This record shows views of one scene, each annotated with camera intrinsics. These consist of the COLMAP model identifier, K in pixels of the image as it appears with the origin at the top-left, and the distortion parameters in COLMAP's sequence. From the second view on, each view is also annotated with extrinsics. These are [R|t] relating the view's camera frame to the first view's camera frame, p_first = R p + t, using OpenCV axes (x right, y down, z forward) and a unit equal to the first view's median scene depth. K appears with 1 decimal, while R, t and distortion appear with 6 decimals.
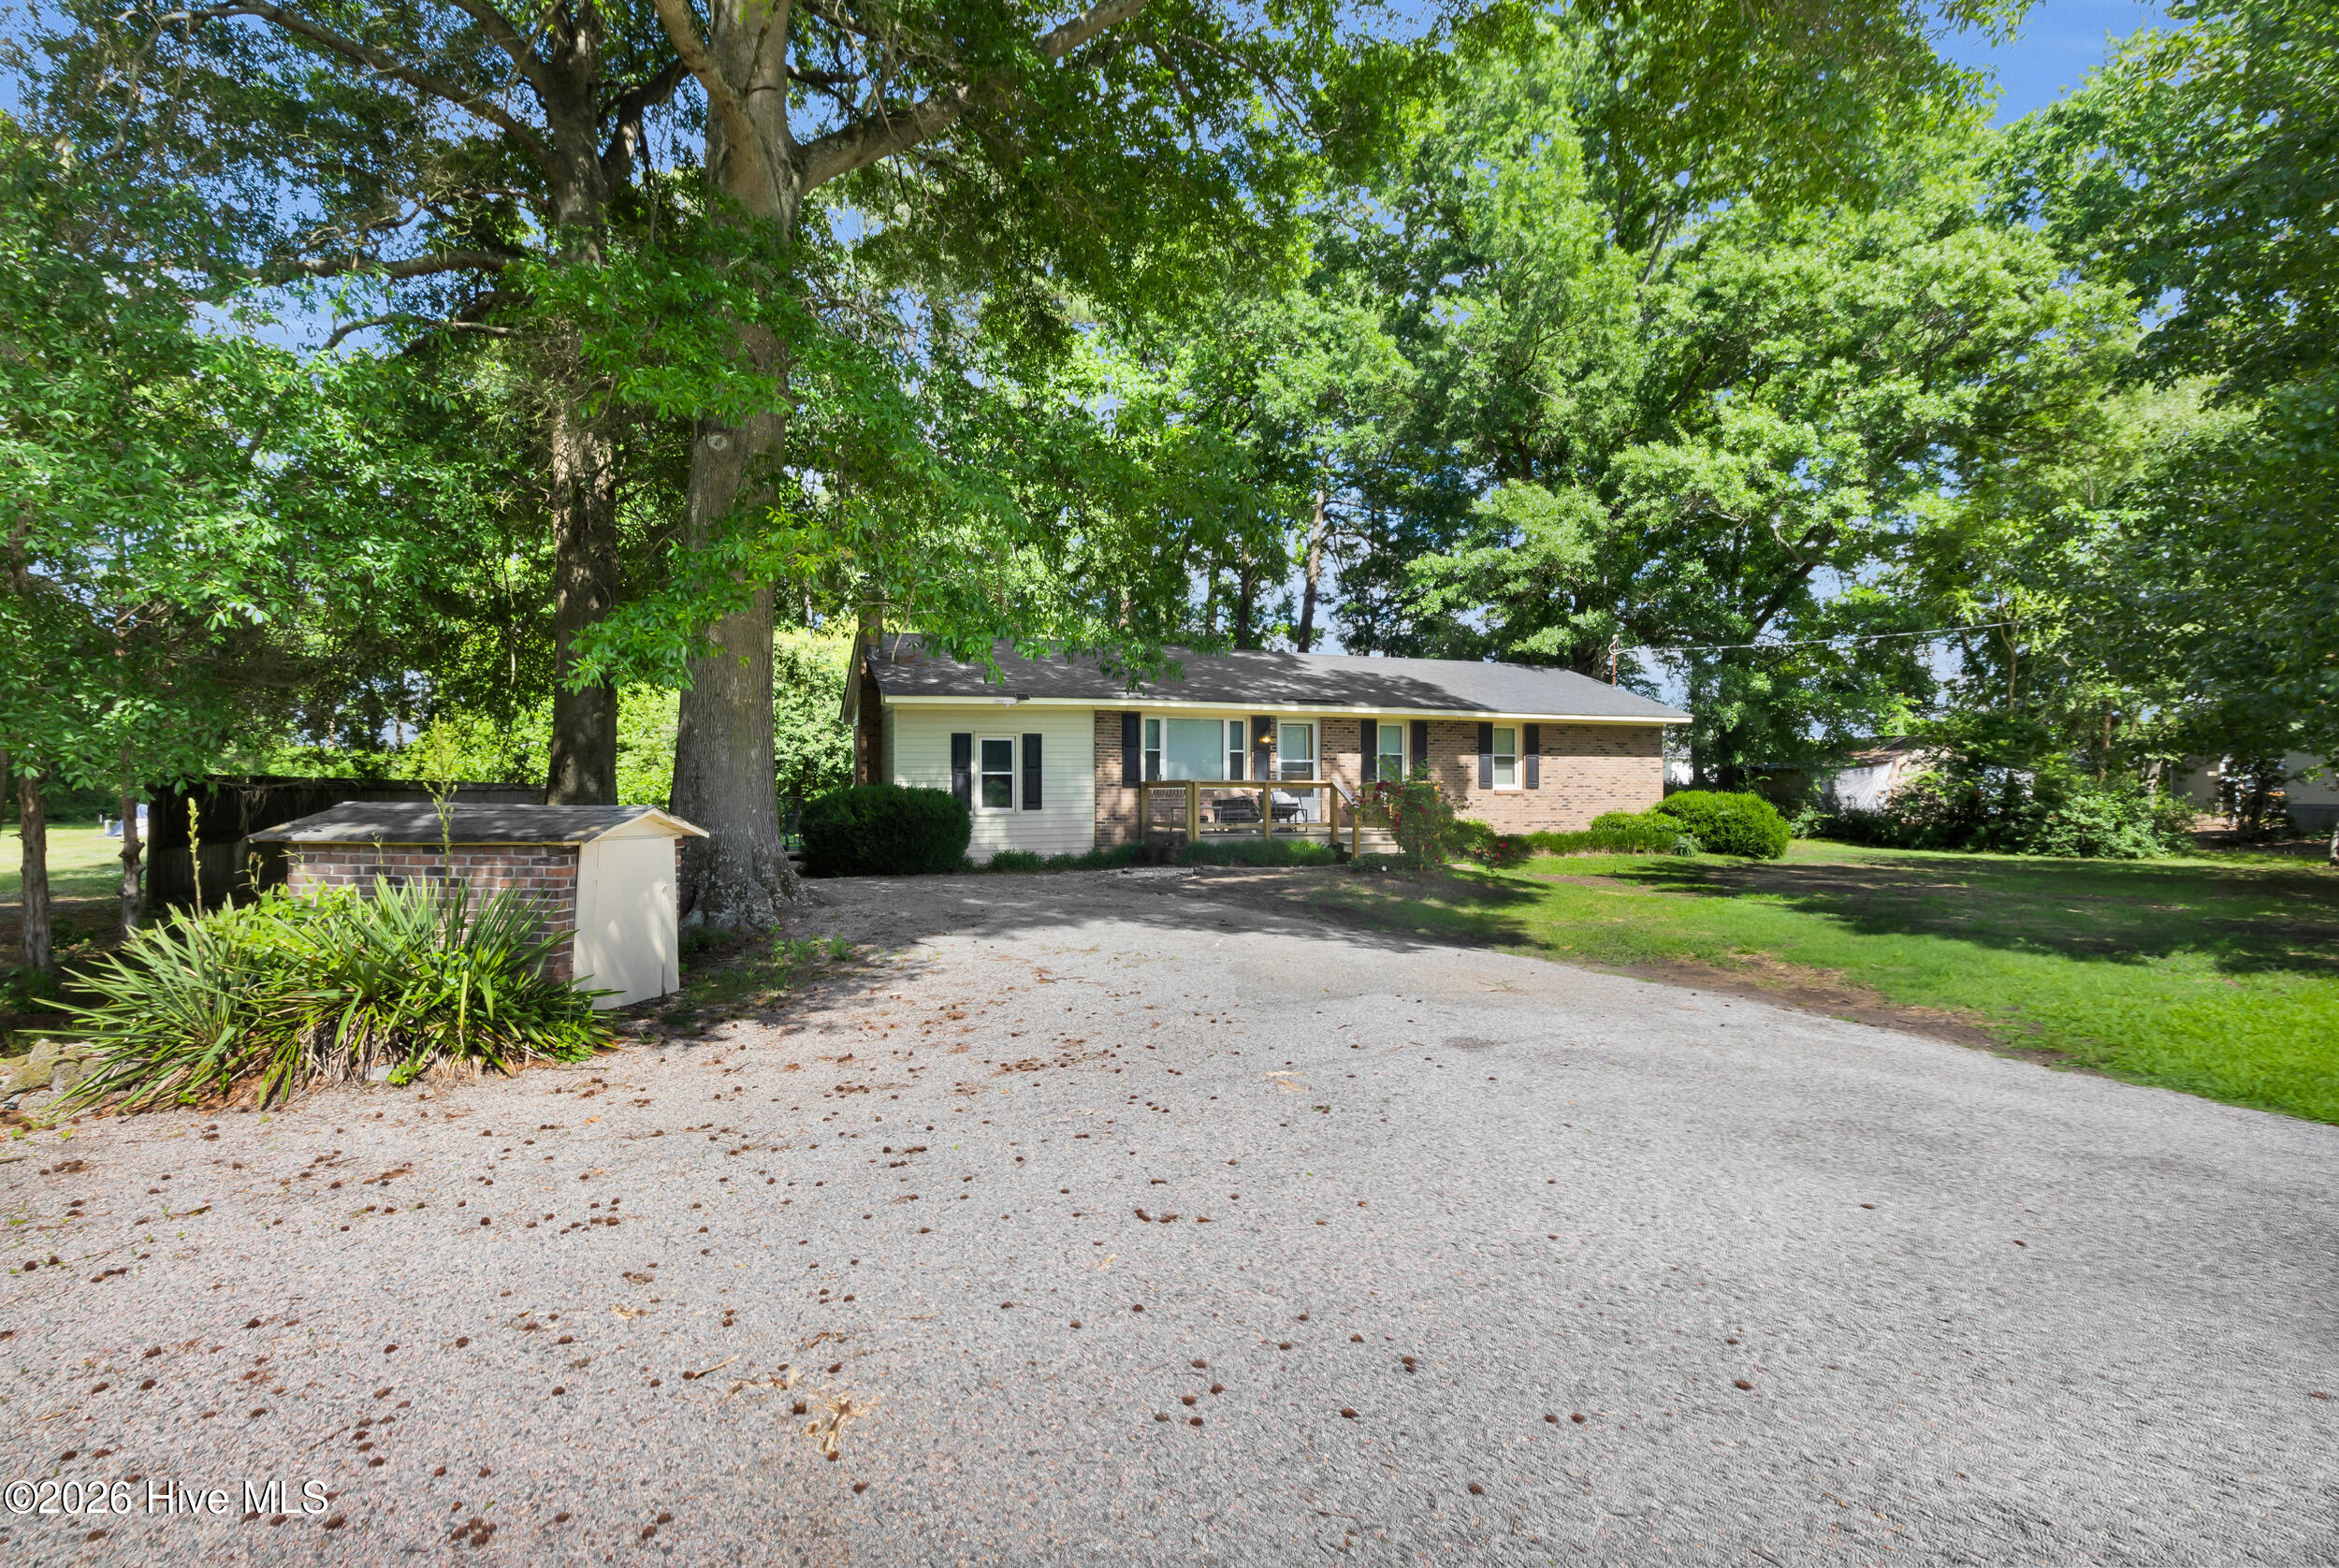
lens RADIAL K [[1162.3, 0, 1169.5], [0, 1162.3, 784.0], [0, 0, 1]] dist [-0.000678, -0.000132]
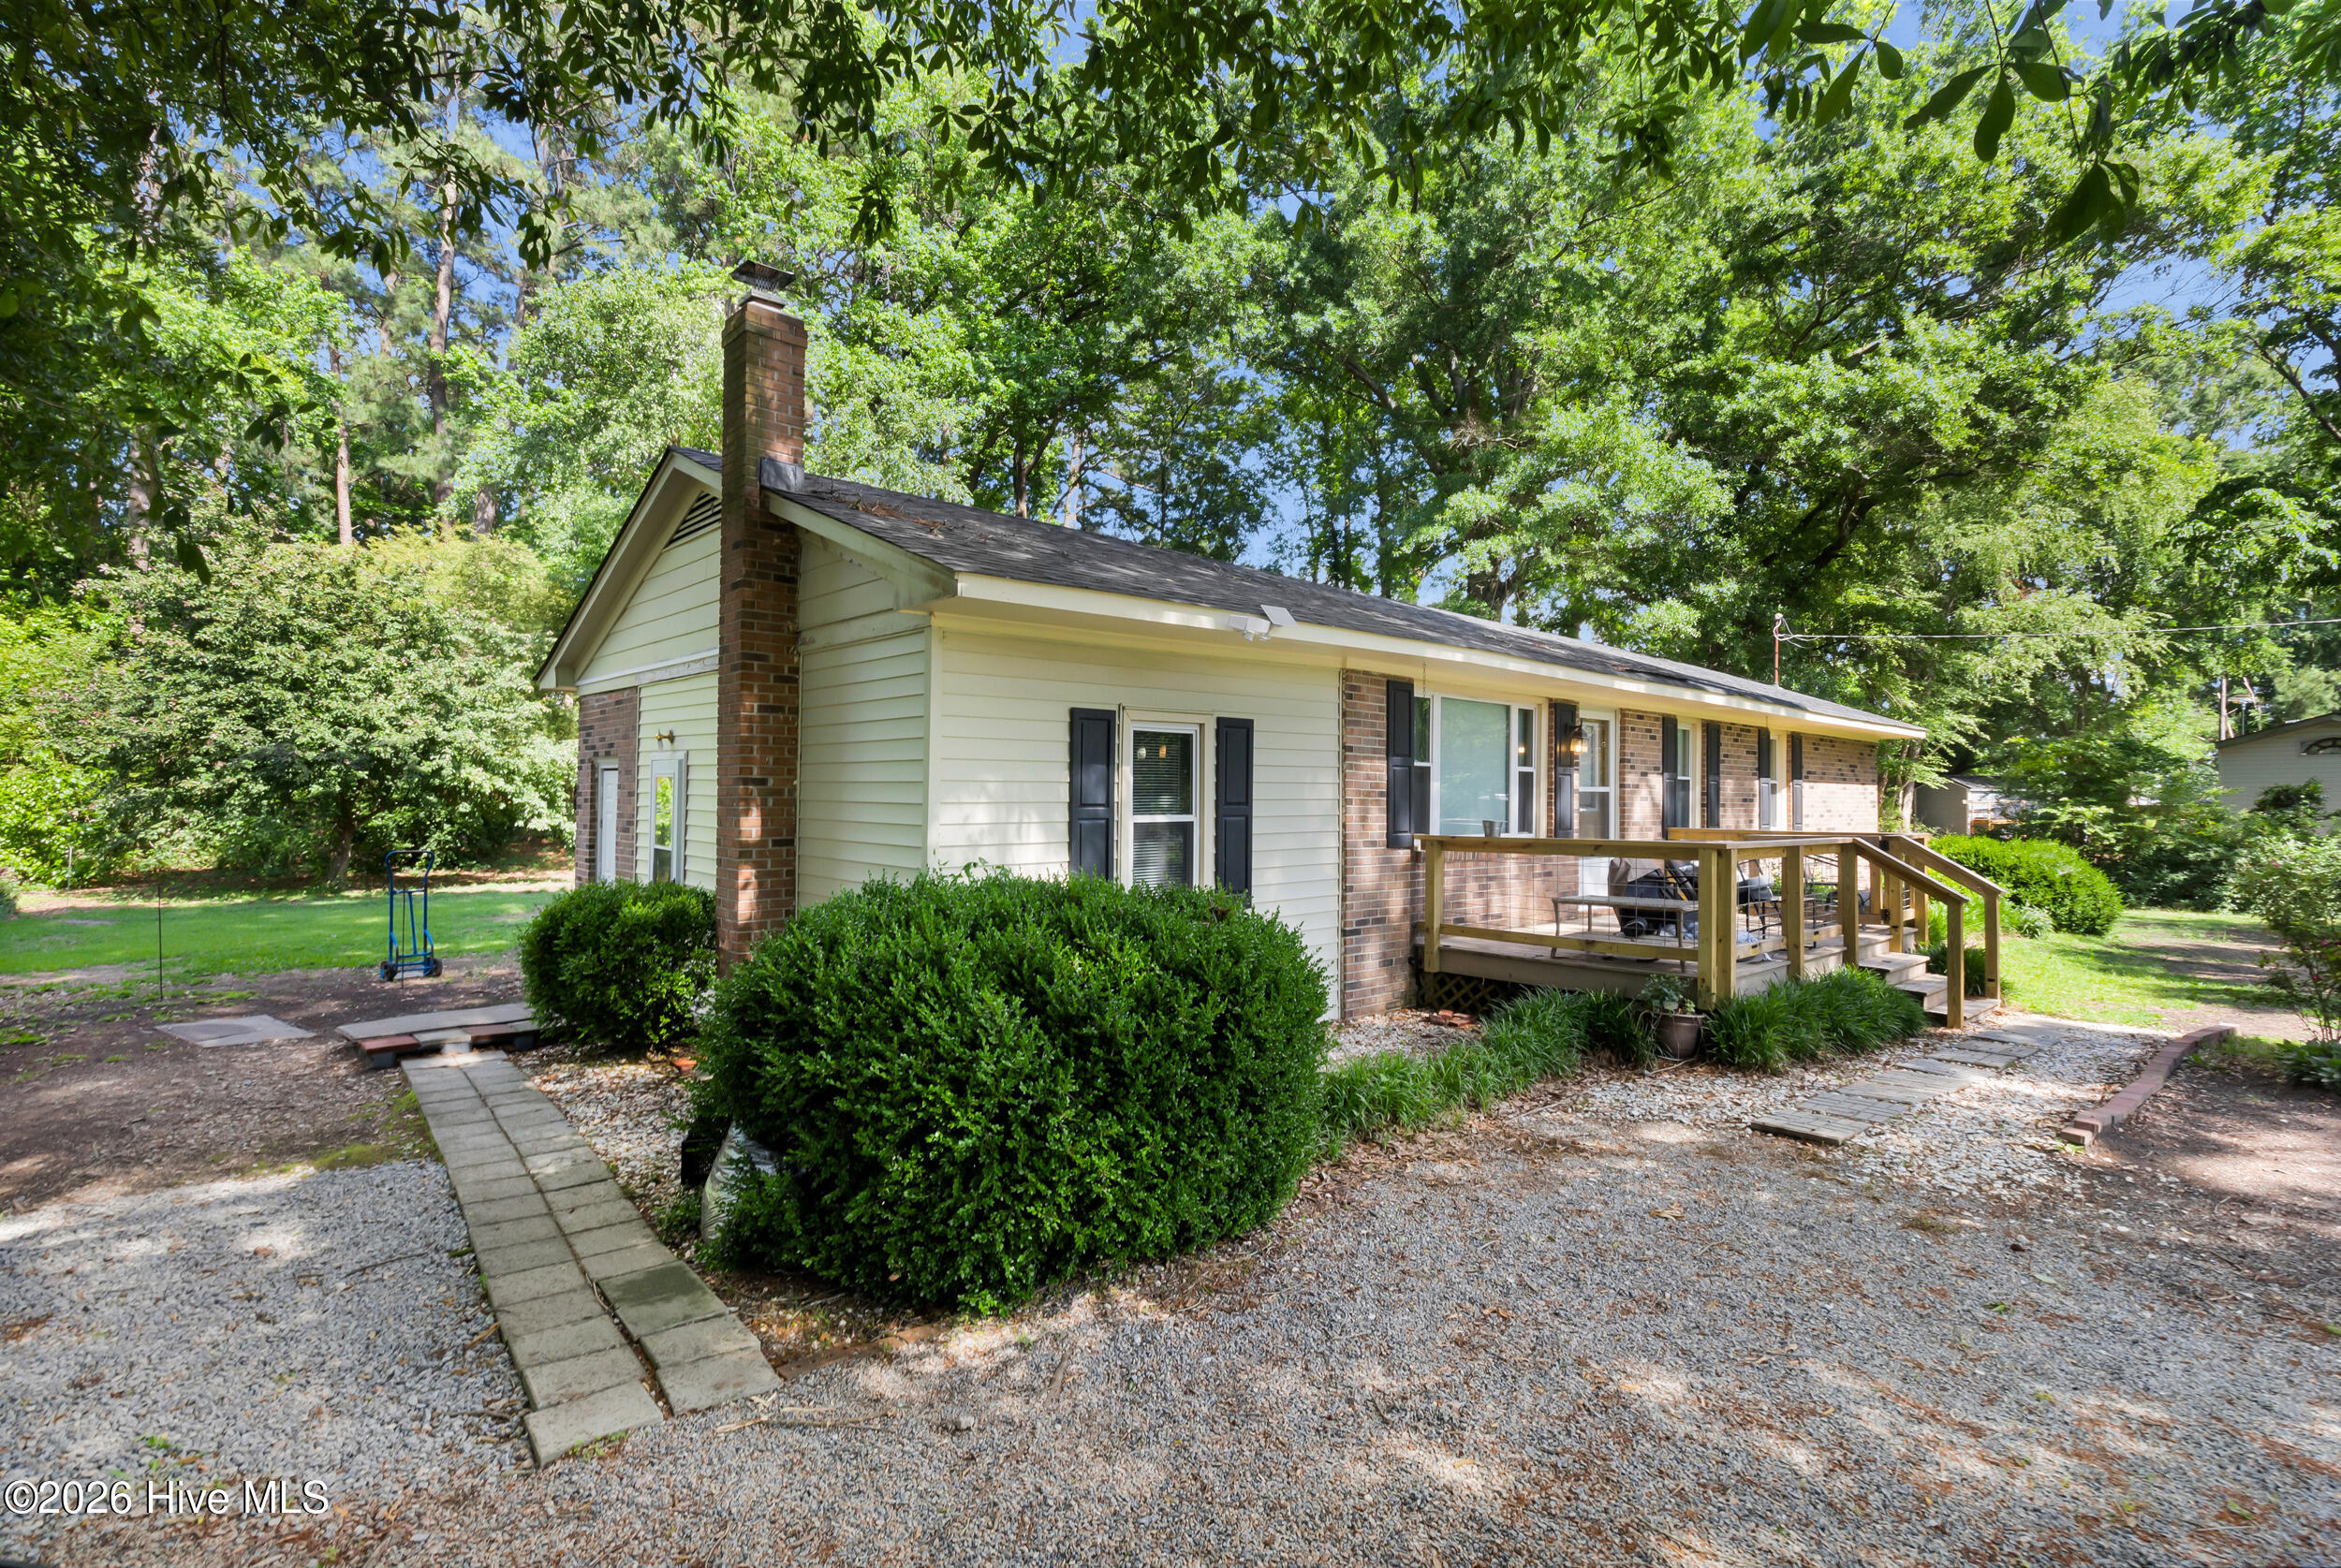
lens RADIAL K [[1131.2, 0, 1170.5], [0, 1131.2, 784.0], [0, 0, 1]] dist [0.002081, 0.000156]
pose [[0.931274, 0.013893, 0.364055, -0.250811], [-0.011344, 0.999894, -0.009139, -0.014808], [-0.364143, 0.004381, 0.931333, 0.575001]]
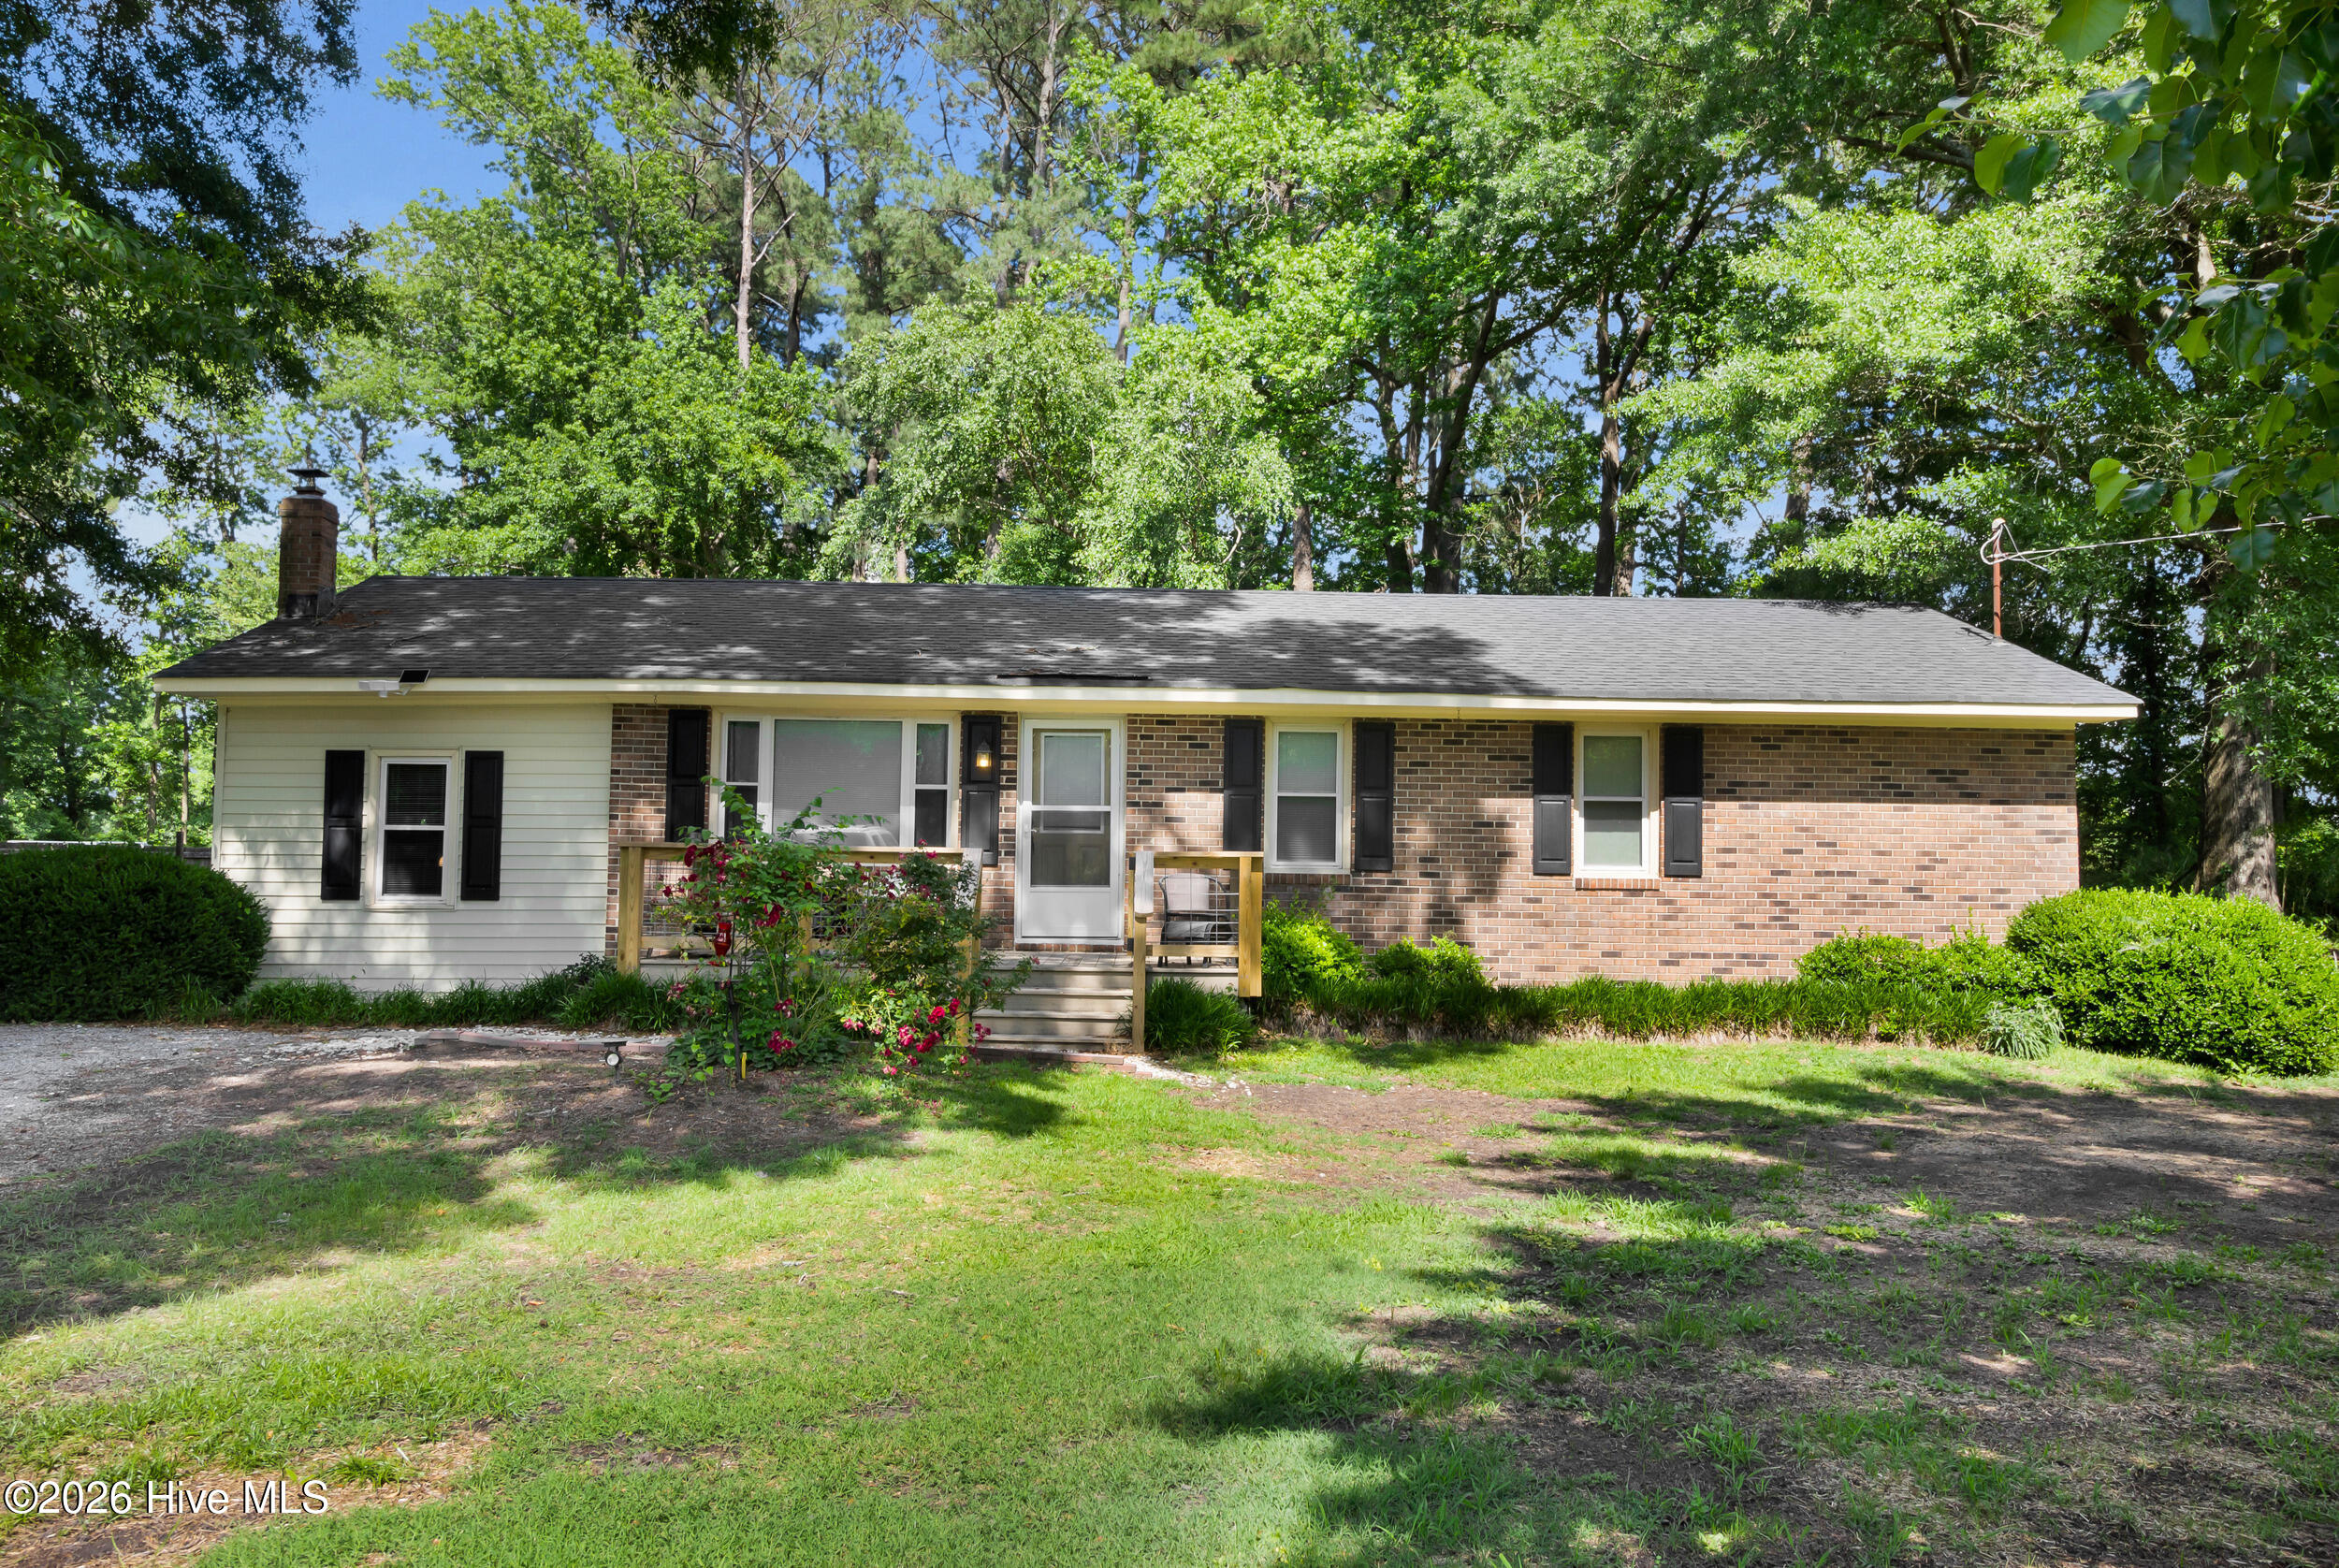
lens RADIAL K [[1792.7, 0, 1169.5], [0, 1792.7, 784.0], [0, 0, 1]] dist [0.008765, 0.002342]
pose [[0.930573, -0.003410, -0.366089, 0.402043], [-0.013713, 0.998930, -0.044162, 0.001878], [0.365848, 0.046116, 0.929531, 0.336558]]
